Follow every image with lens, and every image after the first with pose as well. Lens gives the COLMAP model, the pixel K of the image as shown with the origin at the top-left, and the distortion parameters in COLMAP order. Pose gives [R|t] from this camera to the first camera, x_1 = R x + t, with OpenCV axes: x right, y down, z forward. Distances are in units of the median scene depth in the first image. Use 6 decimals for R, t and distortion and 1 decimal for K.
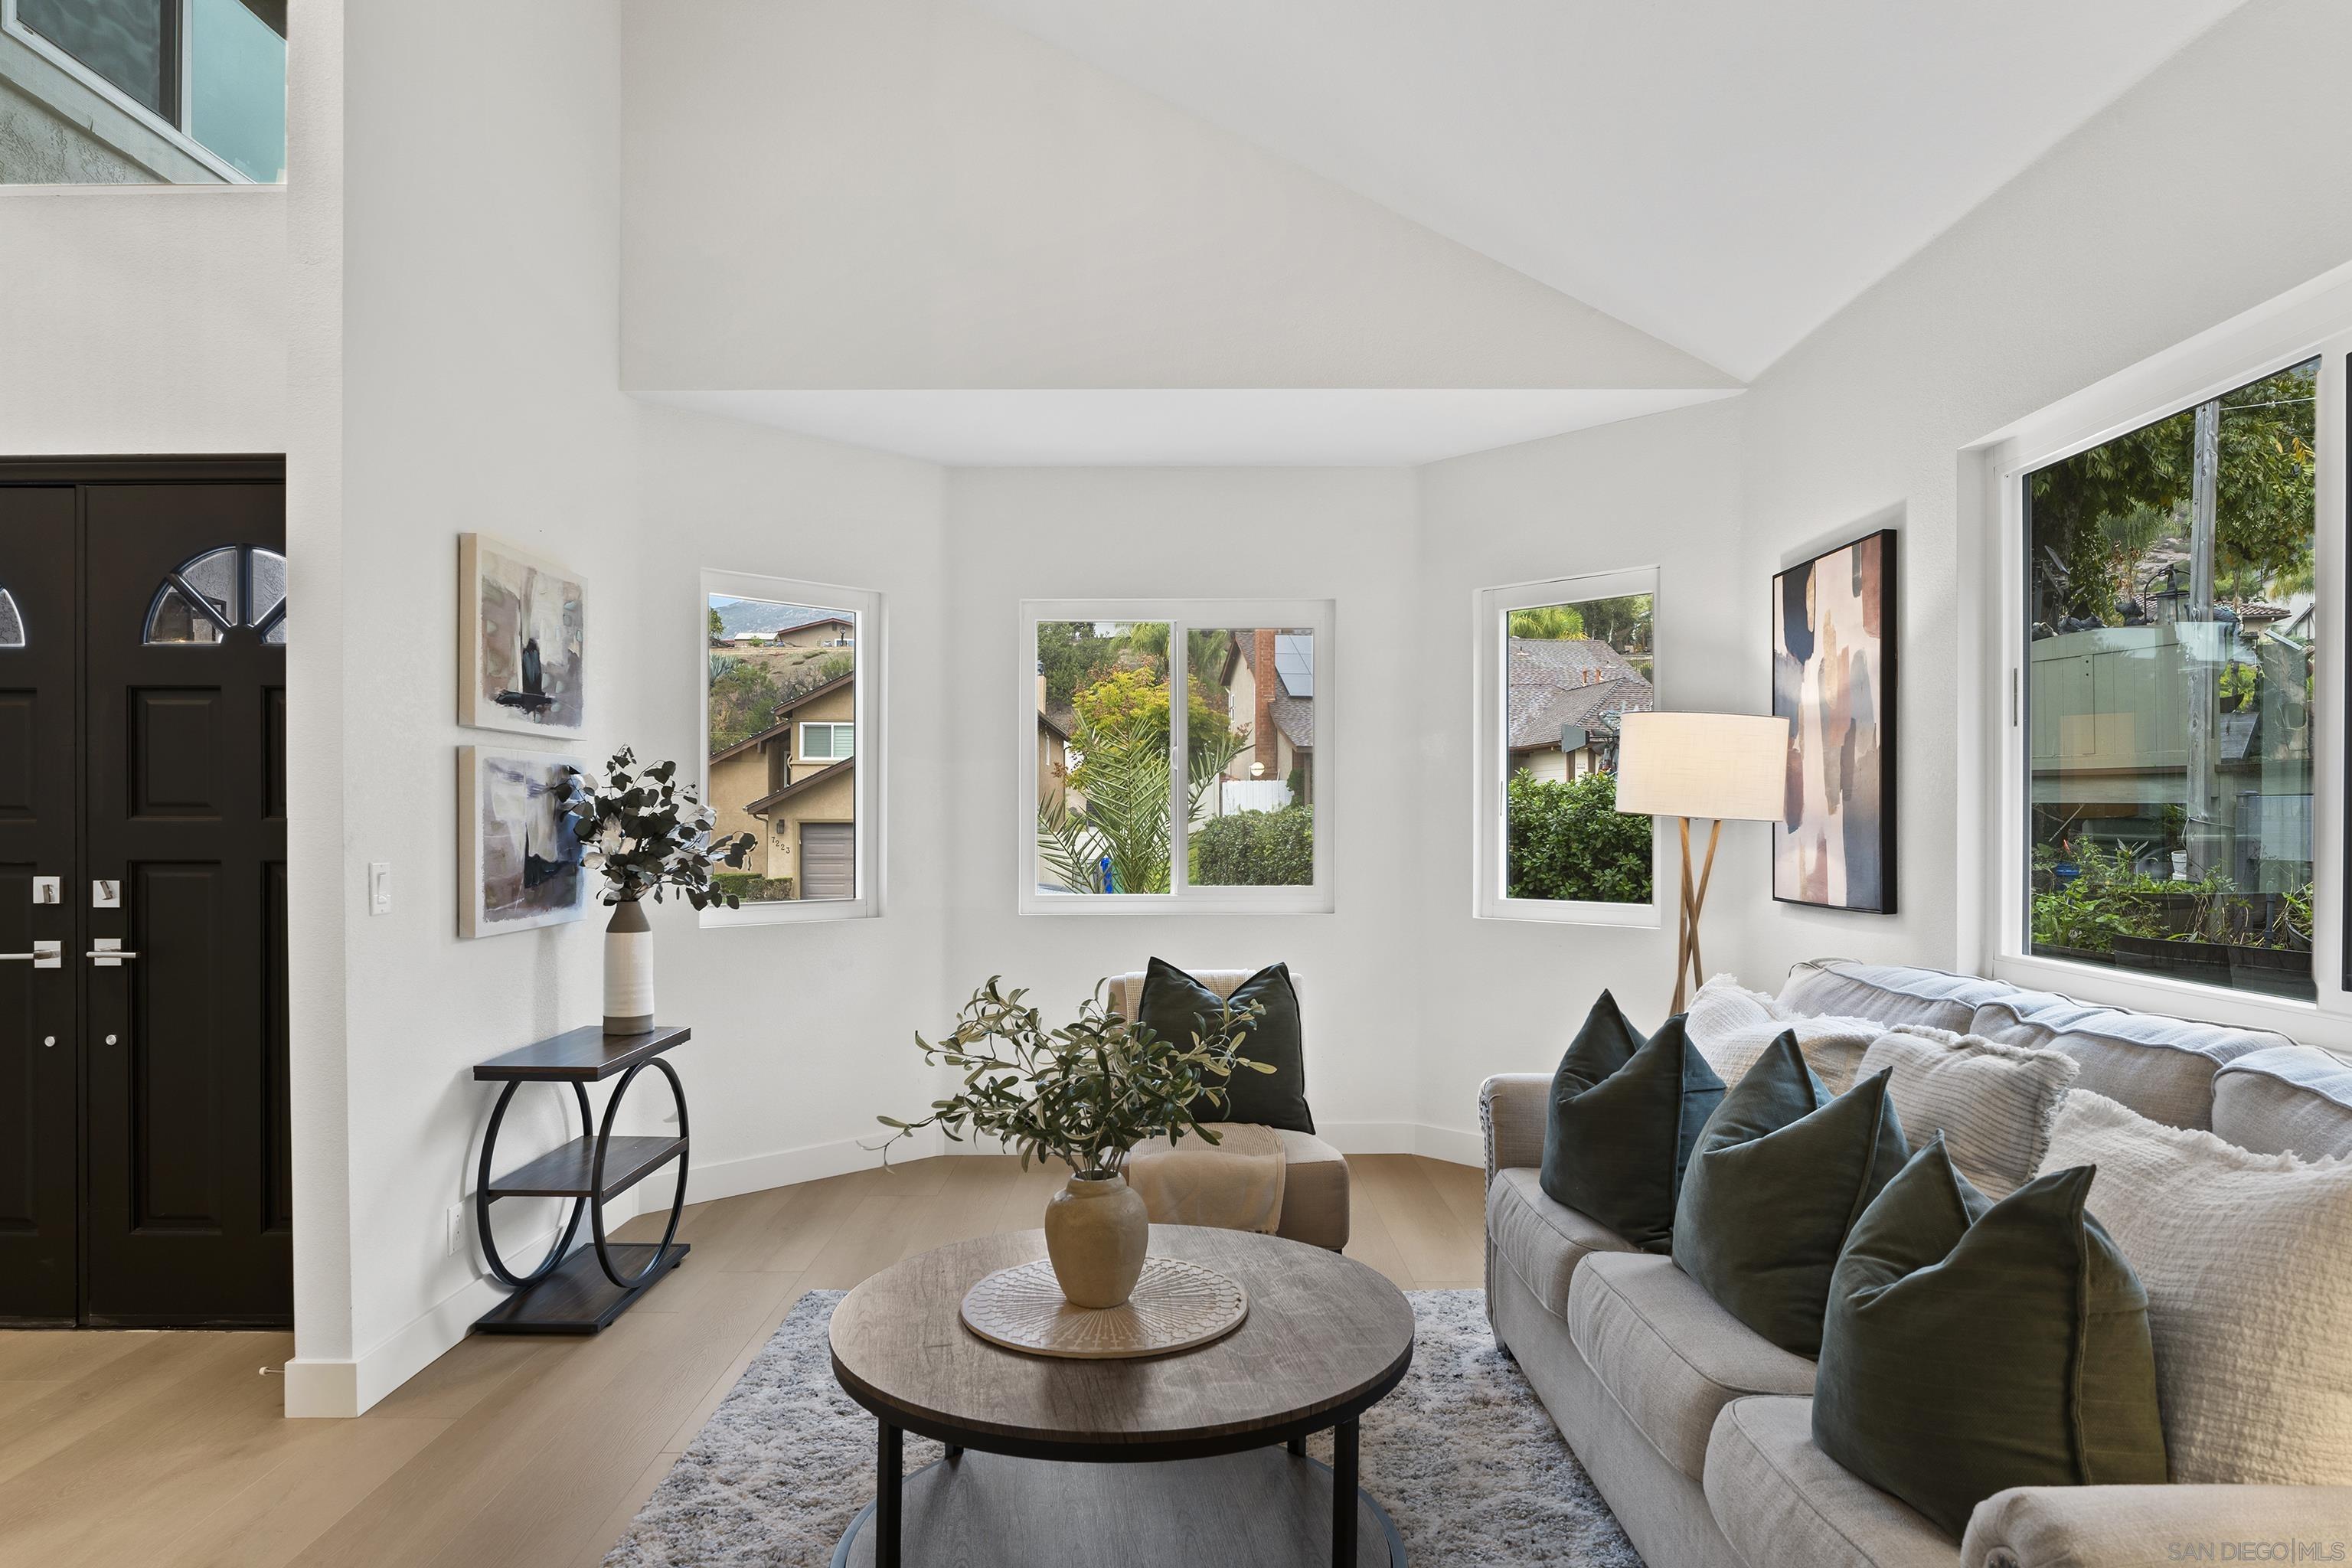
lens RADIAL K [[1359.6, 0, 1168.9], [0, 1359.6, 819.9], [0, 0, 1]] dist [-0.002108, 0.000362]
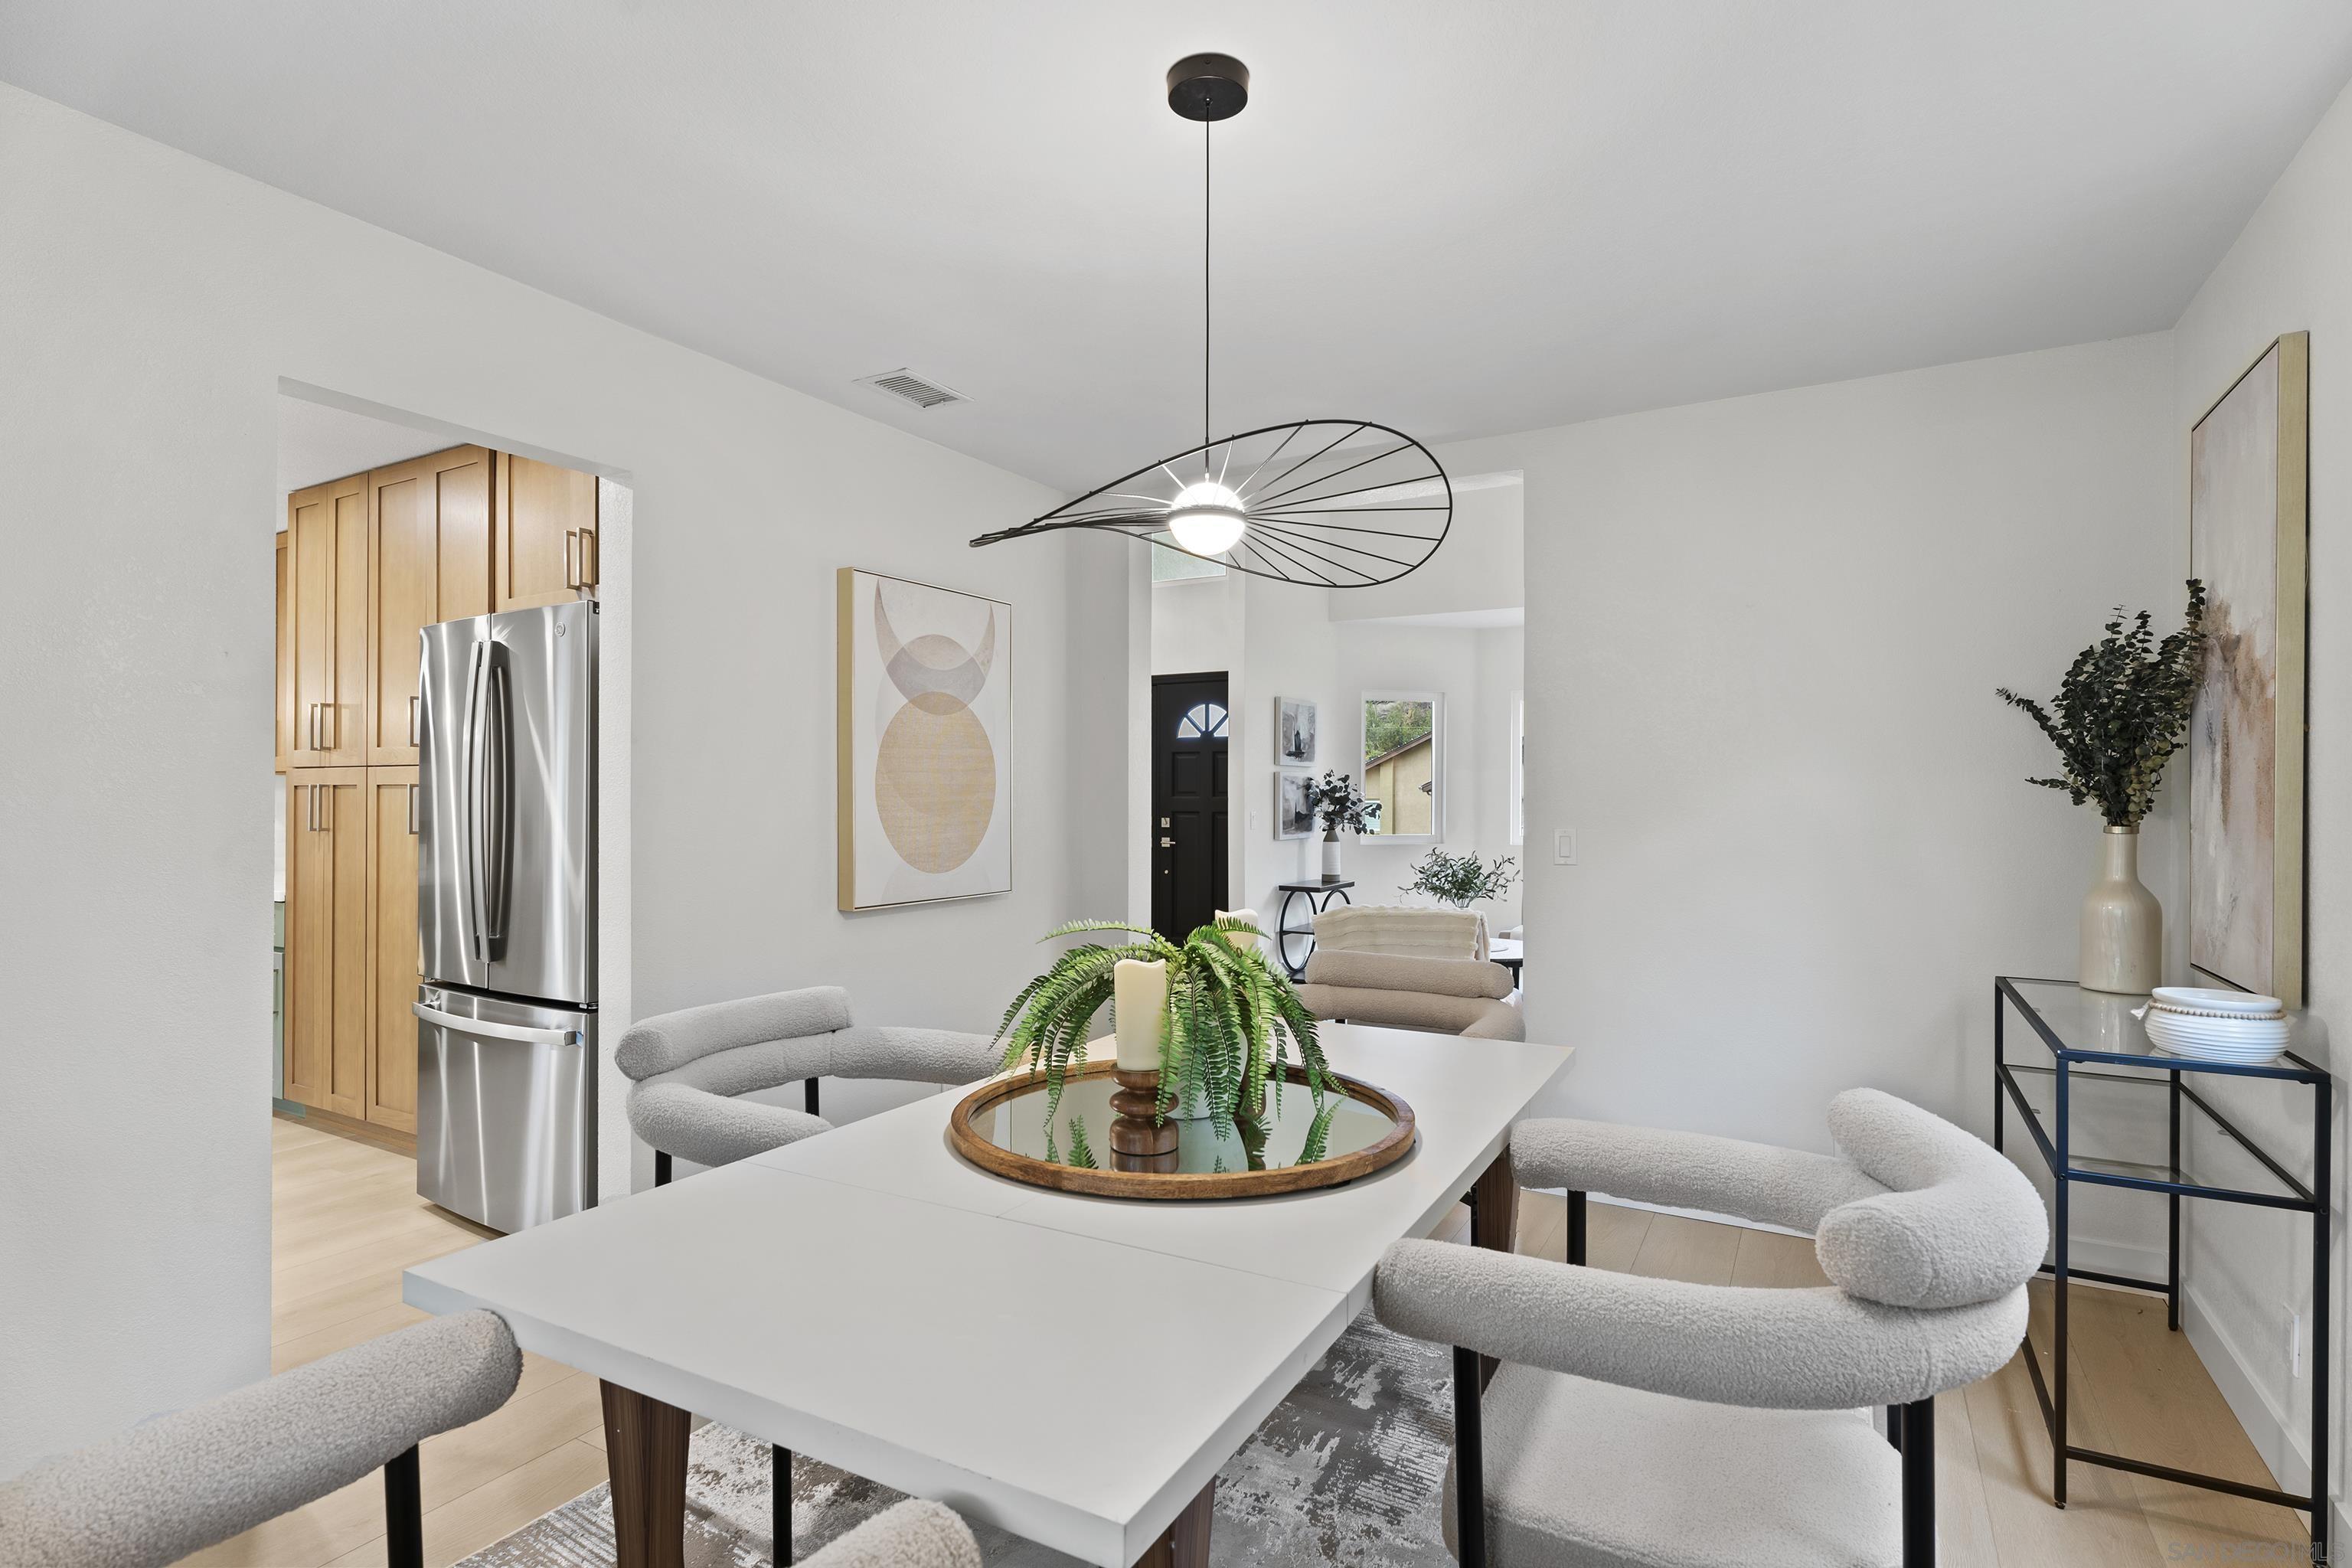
lens RADIAL K [[1202.3, 0, 1173.2], [0, 1202.3, 789.3], [0, 0, 1]] dist [-0.000210, -0.000002]
pose [[0.871593, 0.003255, -0.490219, 0.466166], [-0.004224, 0.999991, -0.000871, -0.013732], [0.490211, 0.002830, 0.871599, -1.153390]]
